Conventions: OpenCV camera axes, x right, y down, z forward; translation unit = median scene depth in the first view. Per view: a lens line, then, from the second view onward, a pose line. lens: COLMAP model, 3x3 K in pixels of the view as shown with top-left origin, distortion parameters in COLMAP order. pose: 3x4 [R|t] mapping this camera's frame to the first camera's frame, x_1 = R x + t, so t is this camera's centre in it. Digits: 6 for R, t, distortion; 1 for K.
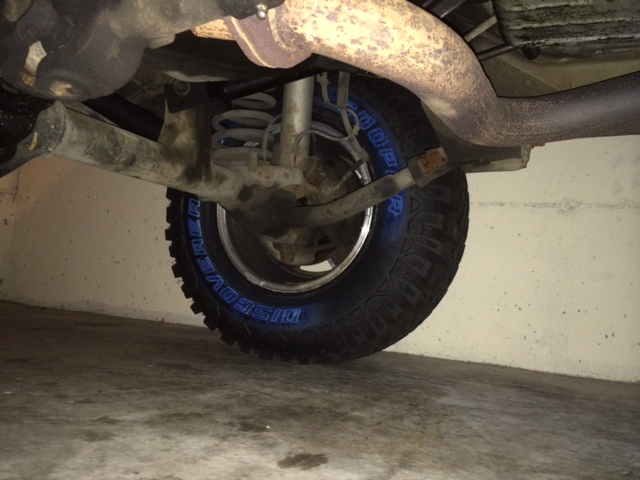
lens RADIAL K [[525.0, 0, 320.0], [0, 525.0, 240.0], [0, 0, 1]] dist [0.012369, -0.003087]
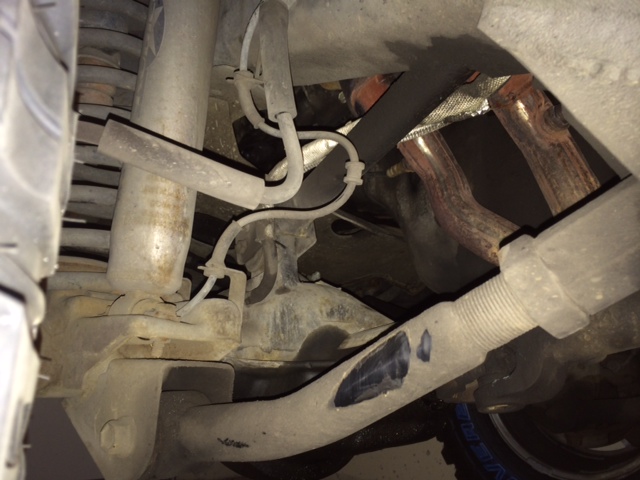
lens RADIAL K [[525.0, 0, 320.0], [0, 525.0, 240.0], [0, 0, 1]] dist [0.012369, -0.003087]
pose [[0.935707, -0.172550, -0.307699, -0.177655], [0.095817, 0.963736, -0.249063, -0.154885], [0.339517, 0.203567, 0.918308, -0.083107]]
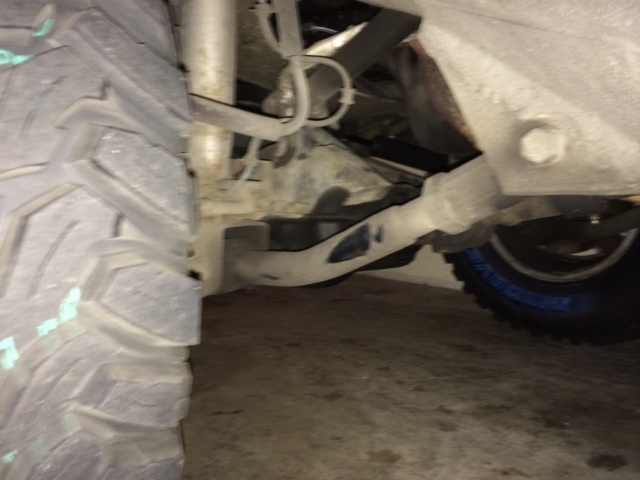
lens RADIAL K [[525.0, 0, 320.0], [0, 525.0, 240.0], [0, 0, 1]] dist [0.012369, -0.003087]
pose [[0.912622, -0.043147, -0.406522, -0.076777], [0.101356, 0.987248, 0.122755, -0.224041], [0.396041, -0.153232, 0.905357, -0.247159]]
